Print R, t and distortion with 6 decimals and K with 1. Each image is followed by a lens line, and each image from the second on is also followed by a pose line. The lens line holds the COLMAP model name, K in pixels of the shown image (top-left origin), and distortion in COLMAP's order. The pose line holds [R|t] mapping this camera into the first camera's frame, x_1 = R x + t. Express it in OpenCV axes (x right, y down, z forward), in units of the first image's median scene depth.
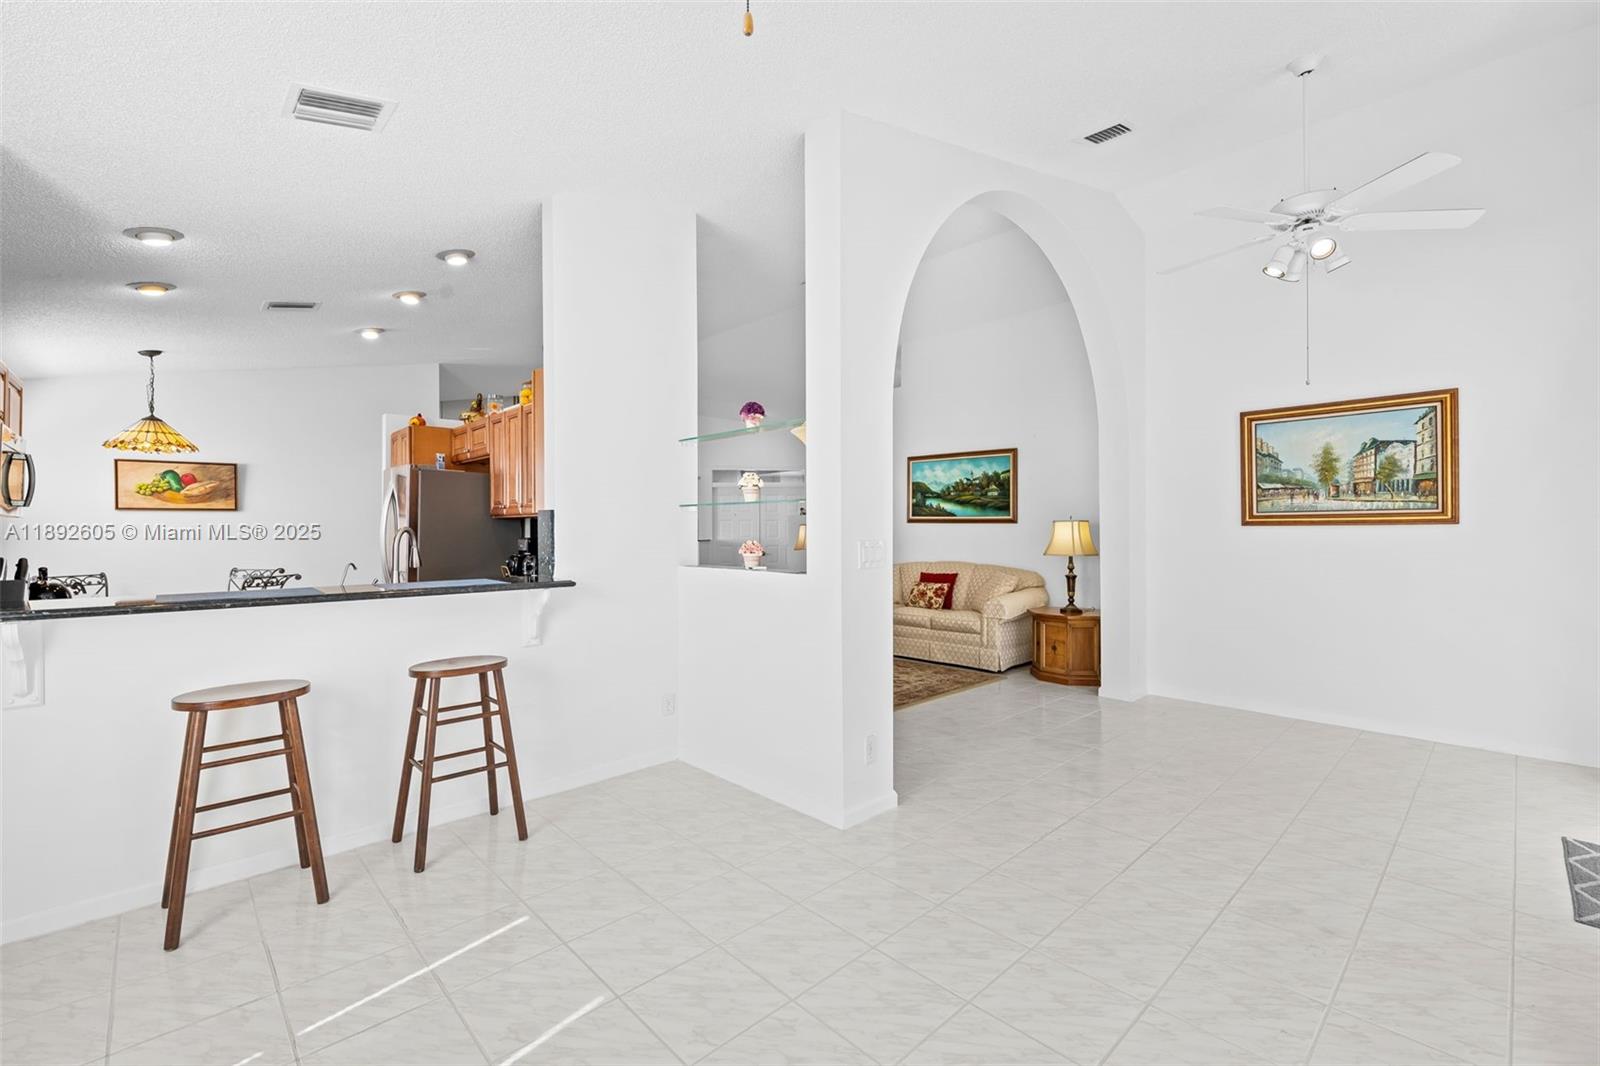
lens RADIAL K [[671.8, 0, 803.5], [0, 671.8, 529.1], [0, 0, 1]] dist [-0.001200, -0.000077]
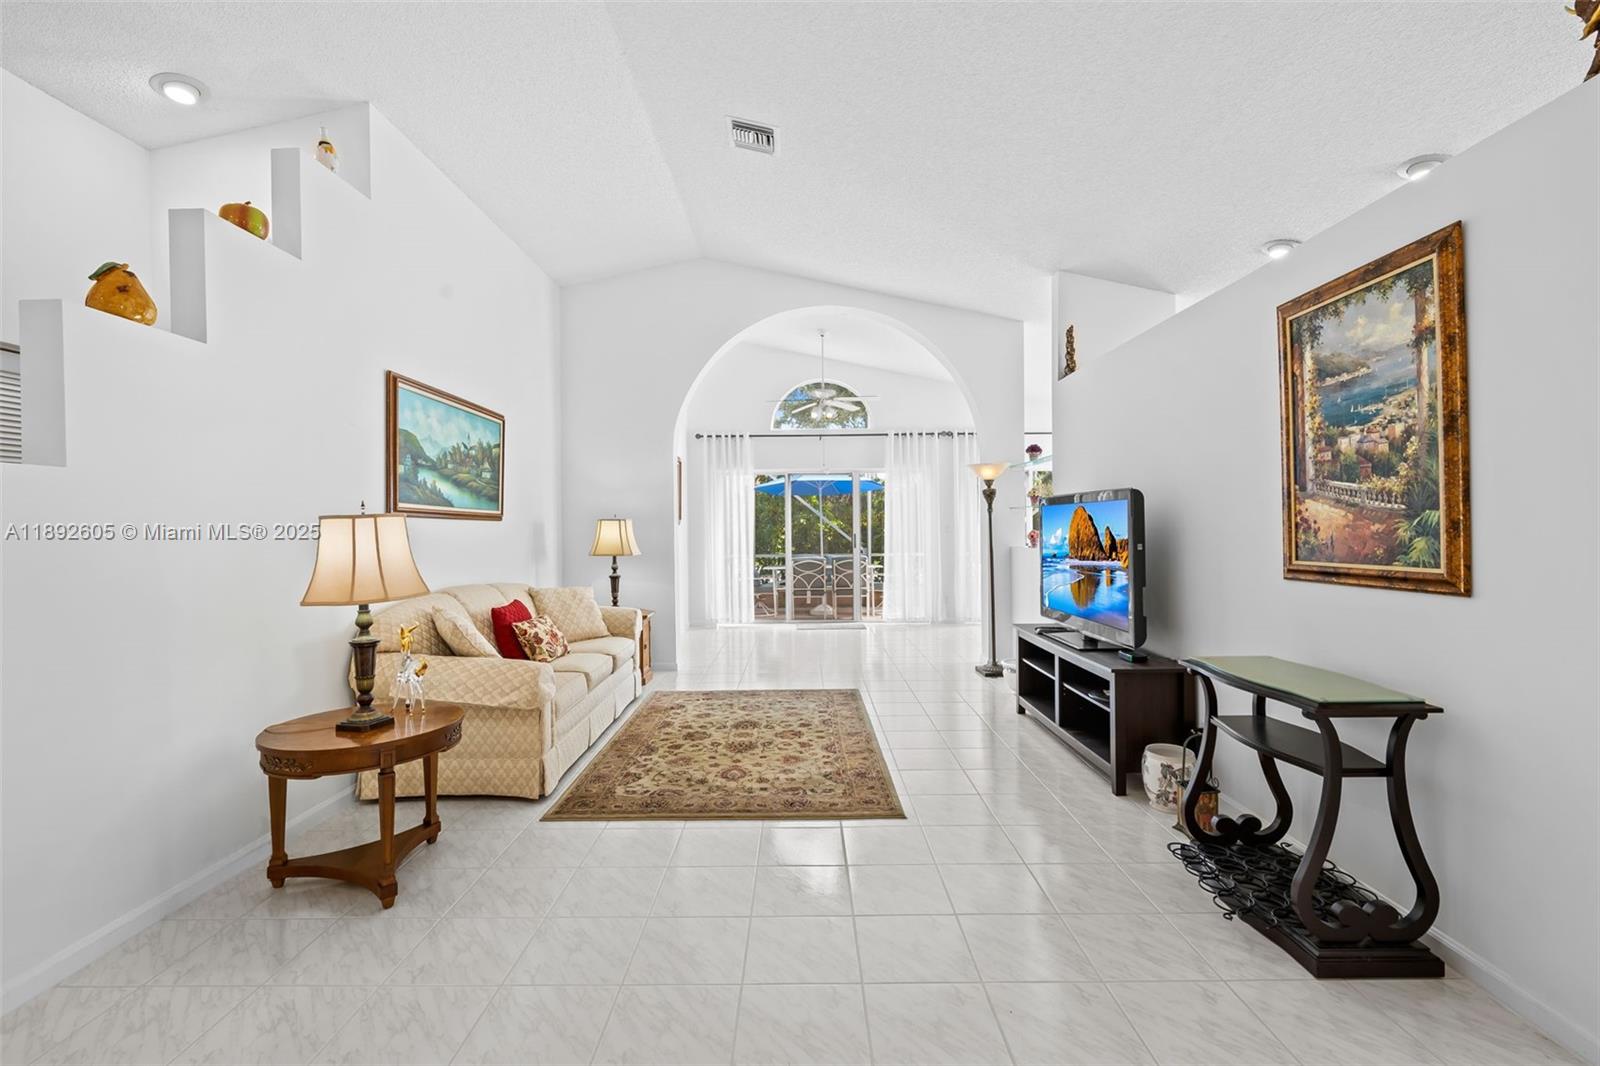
lens RADIAL K [[671.8, 0, 788.3], [0, 671.8, 531.1], [0, 0, 1]] dist [-0.001200, -0.000077]
pose [[-0.718991, -0.001958, 0.695016, -0.385221], [0.004412, 0.999963, 0.007381, -0.001701], [-0.695005, 0.008373, -0.718956, 1.263133]]
